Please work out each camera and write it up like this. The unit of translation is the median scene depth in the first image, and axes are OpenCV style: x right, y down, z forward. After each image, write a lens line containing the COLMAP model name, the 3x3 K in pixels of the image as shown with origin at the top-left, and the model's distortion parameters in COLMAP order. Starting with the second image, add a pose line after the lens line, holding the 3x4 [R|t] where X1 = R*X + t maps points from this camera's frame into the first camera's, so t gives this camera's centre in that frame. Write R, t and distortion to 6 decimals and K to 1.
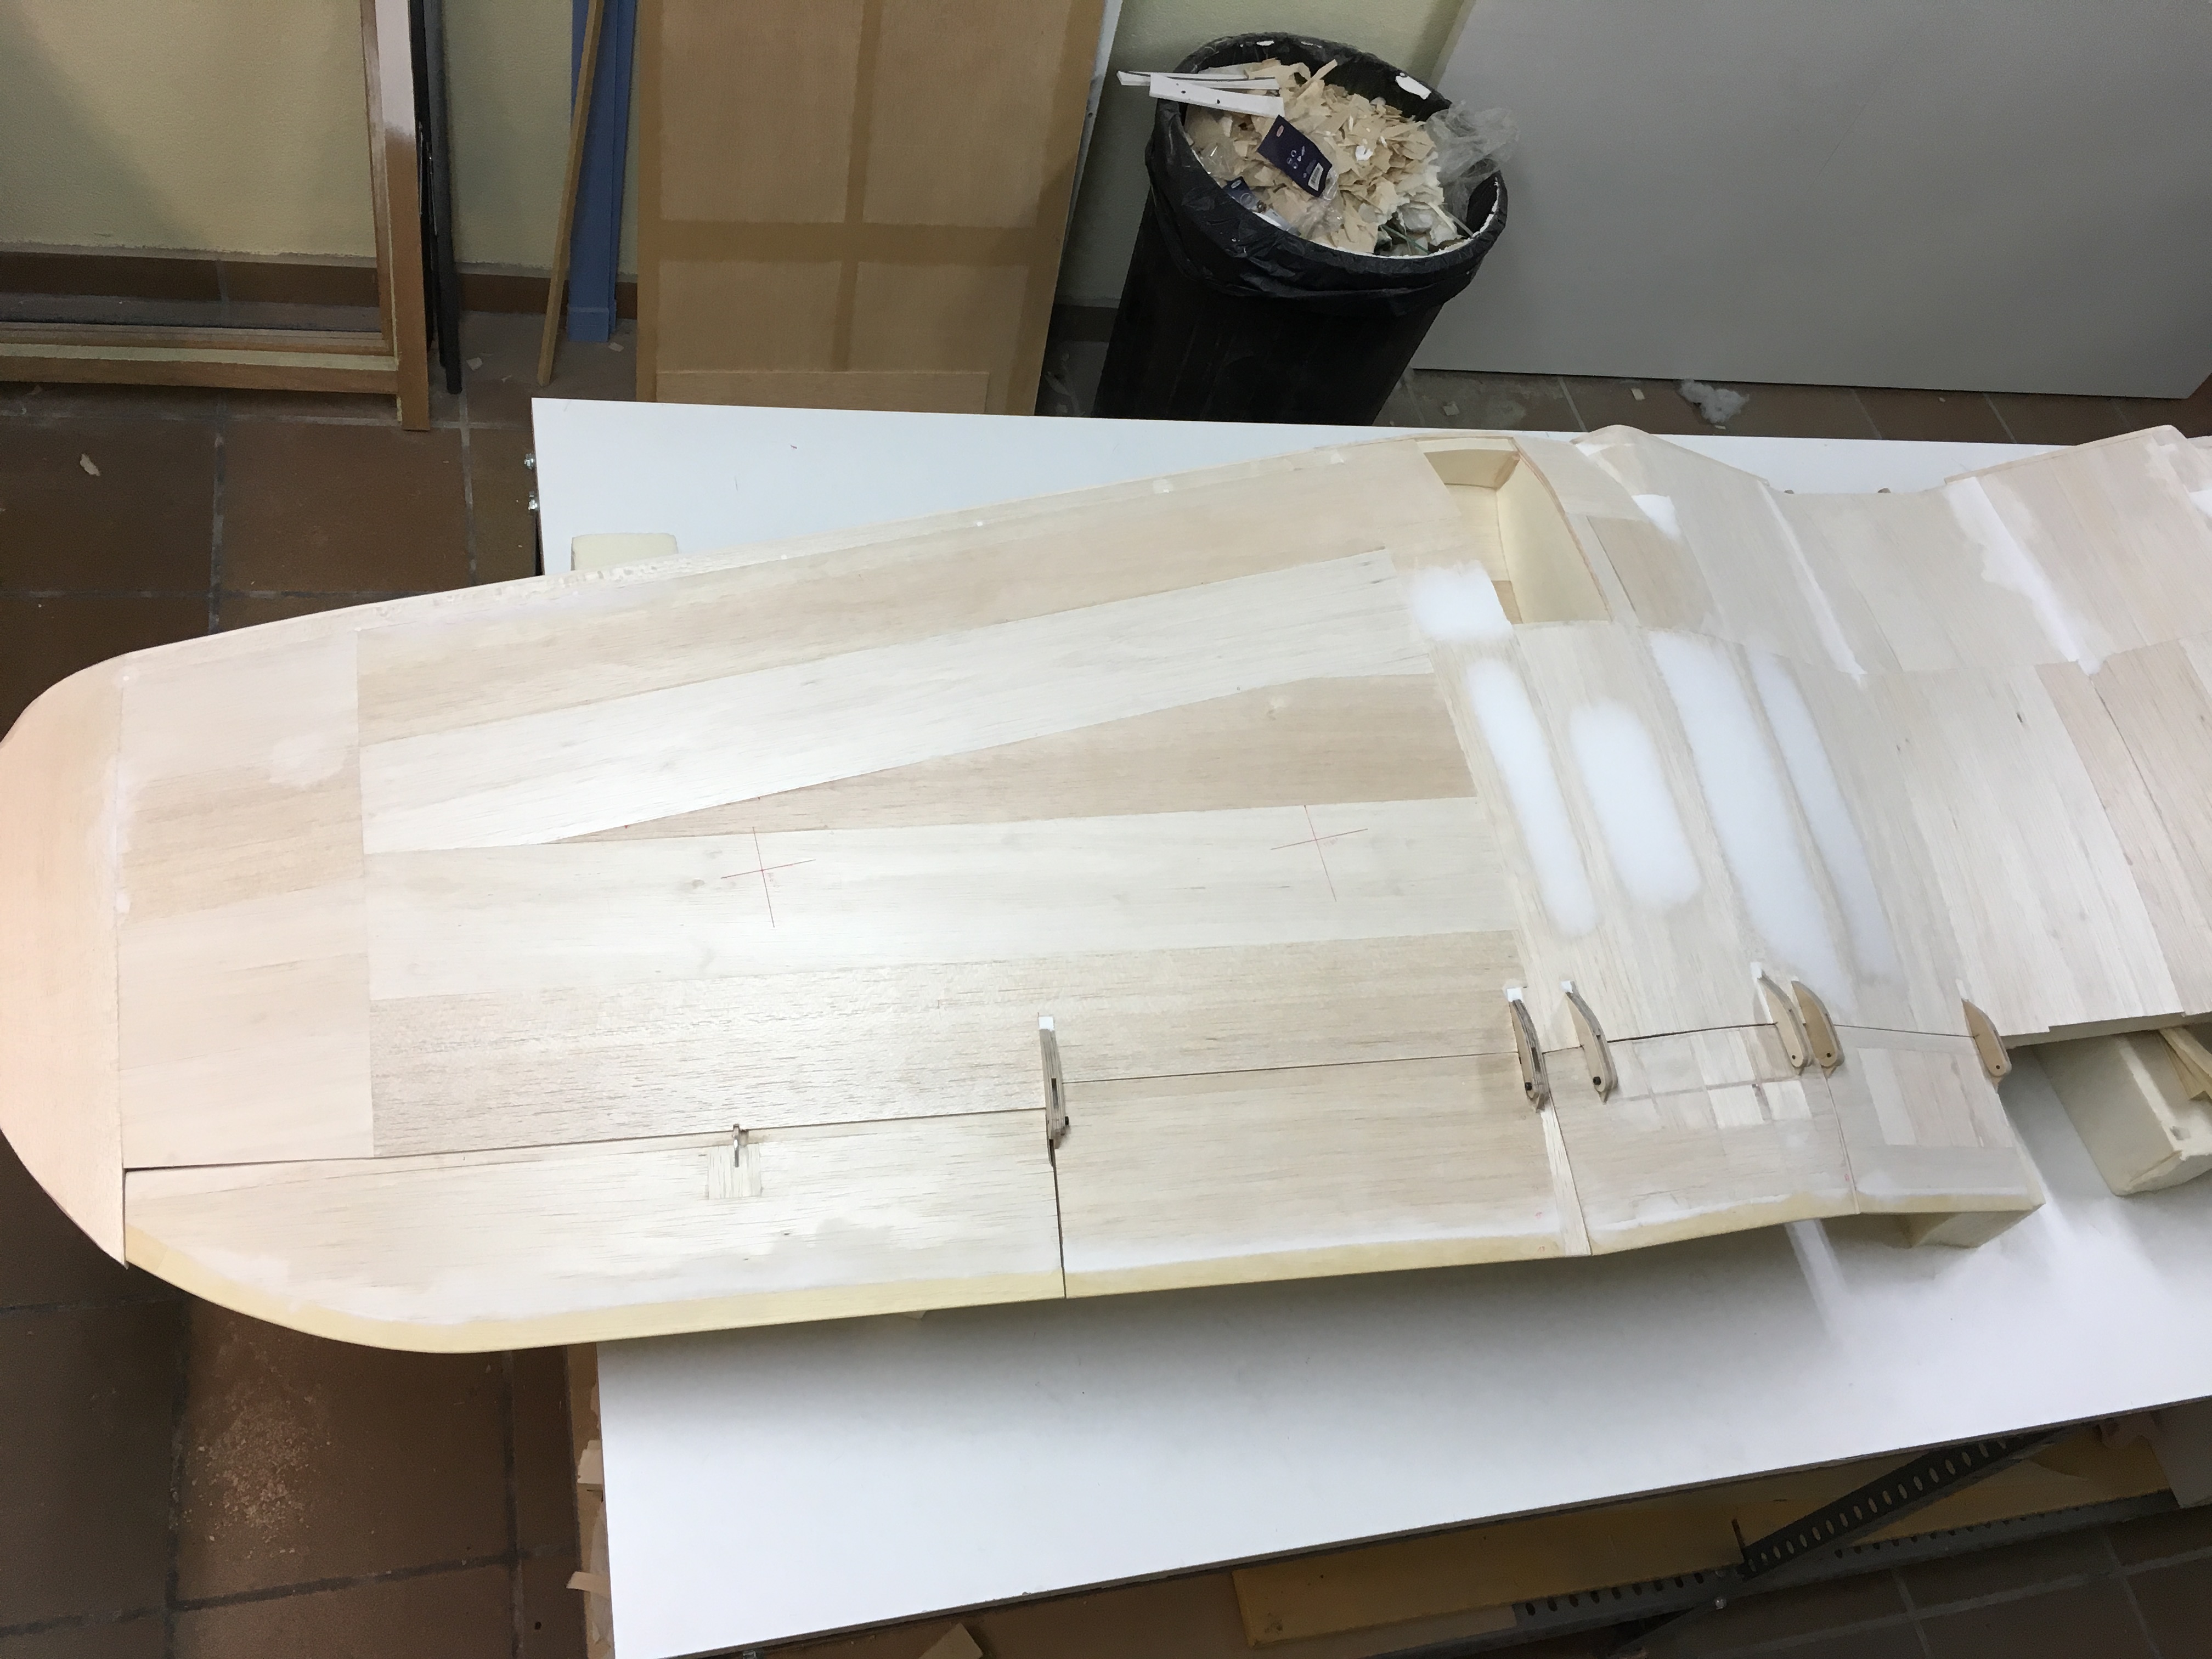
lens RADIAL K [[1877.5, 0, 1095.6], [0, 1877.5, 816.3], [0, 0, 1]] dist [0.091676, -0.137156]
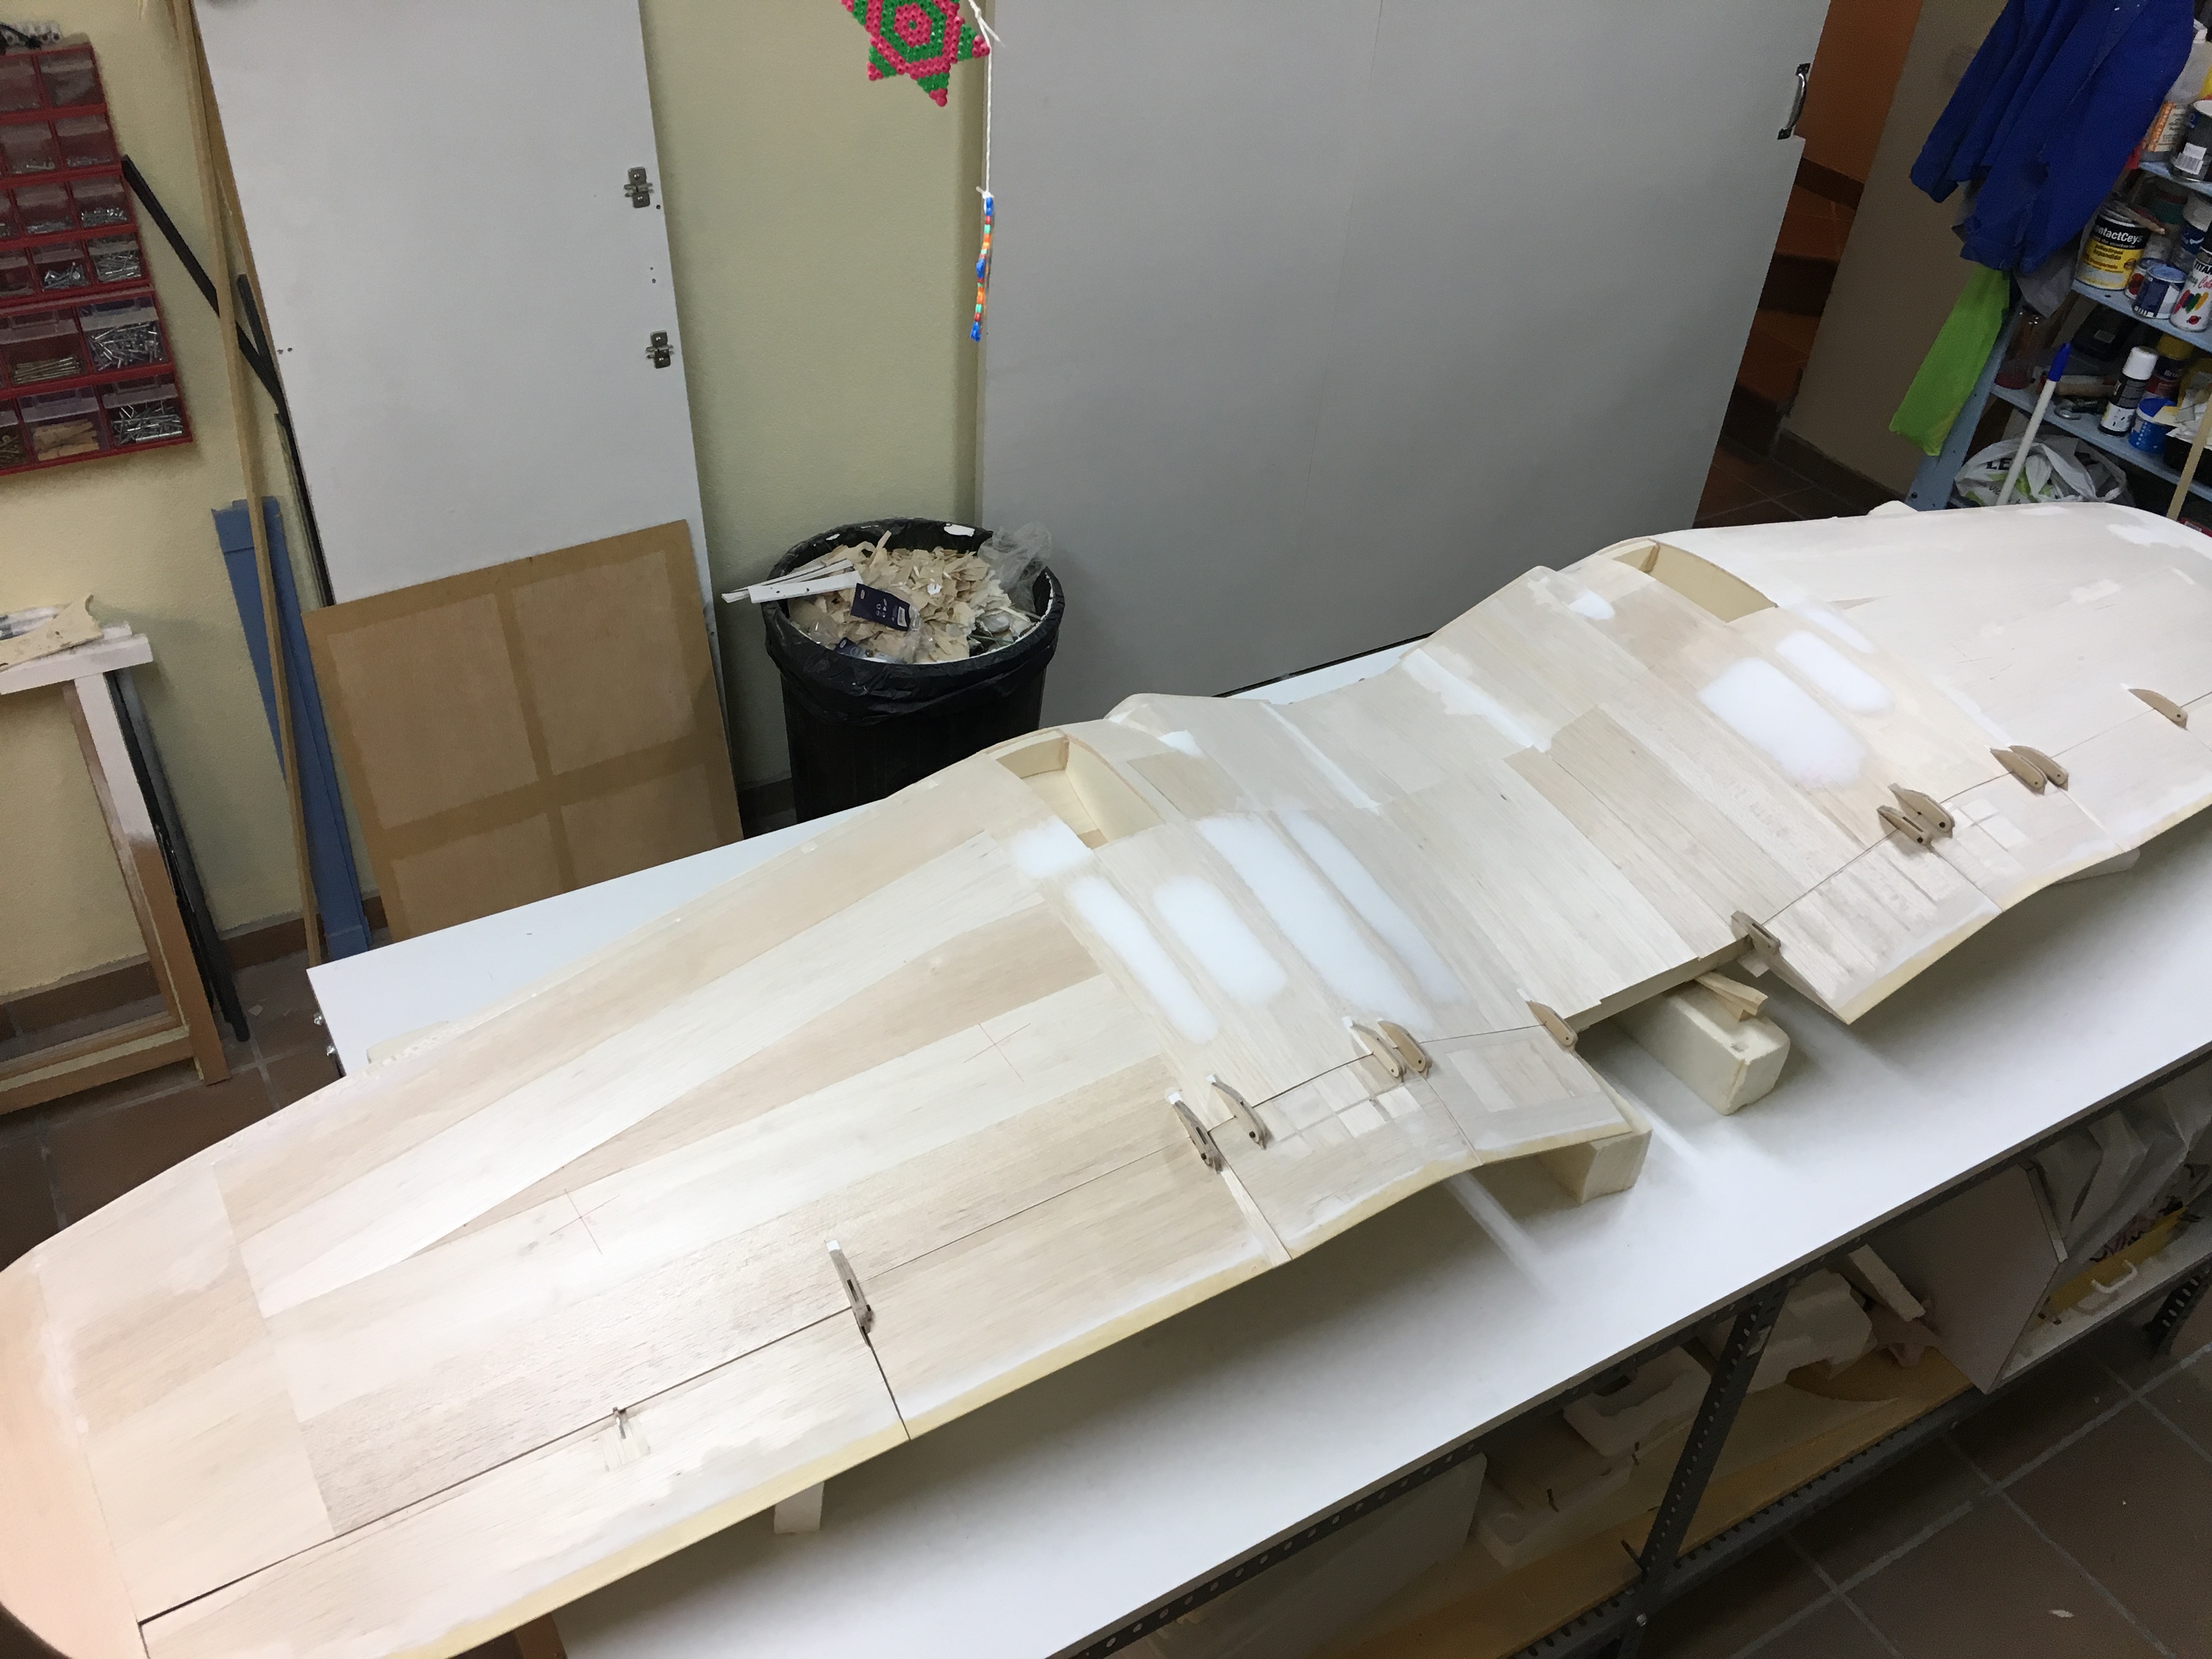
lens RADIAL K [[1877.5, 0, 1095.6], [0, 1877.5, 816.3], [0, 0, 1]] dist [0.091676, -0.137156]
pose [[0.933057, -0.337243, 0.125188, 0.058821], [0.357571, 0.907547, -0.220229, 0.145201], [-0.039344, 0.250250, 0.967382, -0.235954]]
